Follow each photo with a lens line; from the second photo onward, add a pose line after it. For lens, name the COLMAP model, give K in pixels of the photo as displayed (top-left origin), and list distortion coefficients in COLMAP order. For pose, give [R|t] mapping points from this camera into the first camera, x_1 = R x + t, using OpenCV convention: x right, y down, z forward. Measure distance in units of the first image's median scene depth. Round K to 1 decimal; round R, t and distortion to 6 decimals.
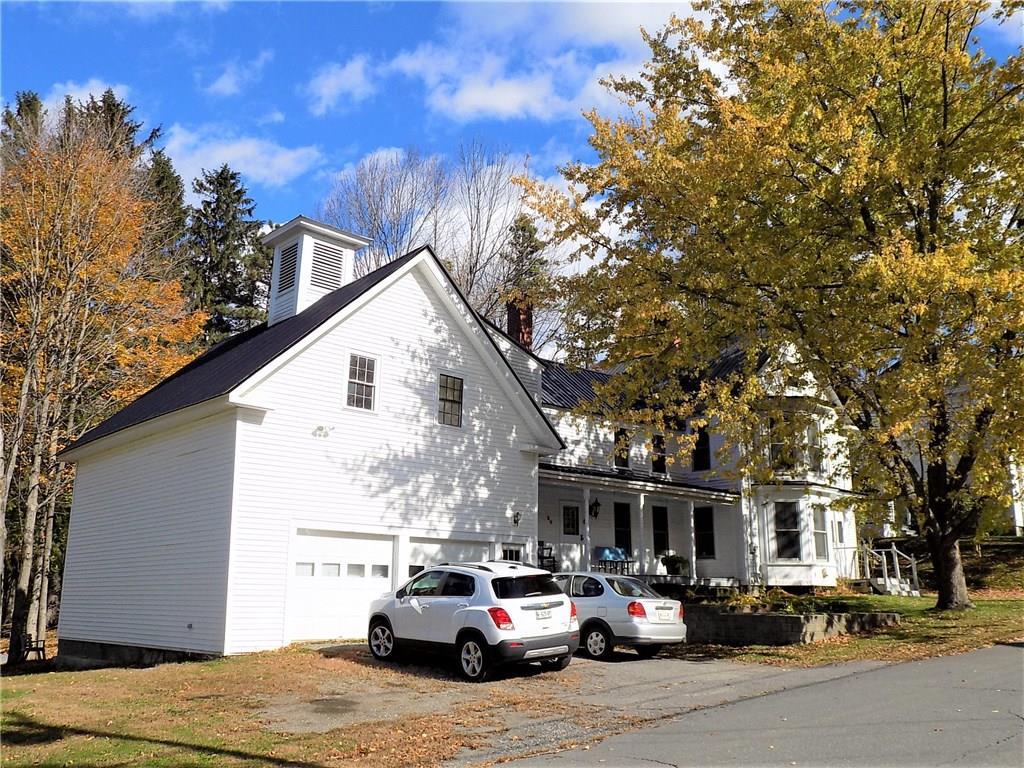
lens RADIAL K [[883.3, 0, 512.0], [0, 883.3, 384.0], [0, 0, 1]] dist [0.011880, 0.012818]
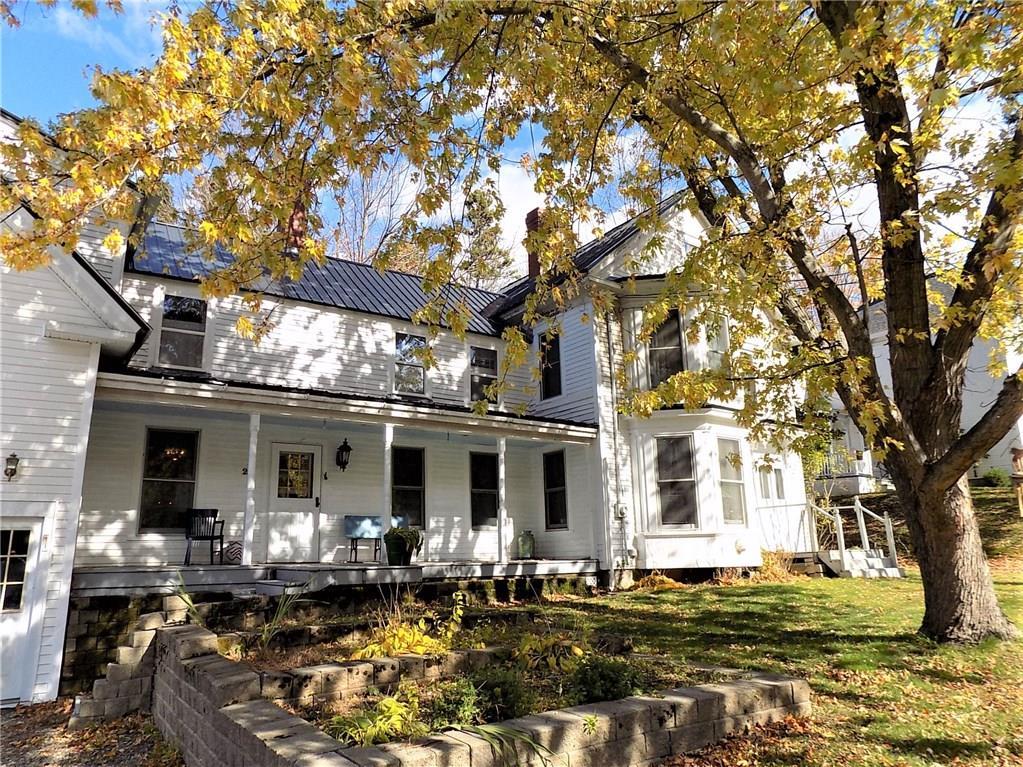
lens RADIAL K [[669.9, 0, 511.5], [0, 669.9, 383.5], [0, 0, 1]] dist [-0.007379, -0.003244]
pose [[0.992879, -0.052201, -0.107085, 0.251193], [0.050685, 0.998573, -0.016829, 0.098667], [0.107810, 0.011281, 0.994107, 0.511942]]
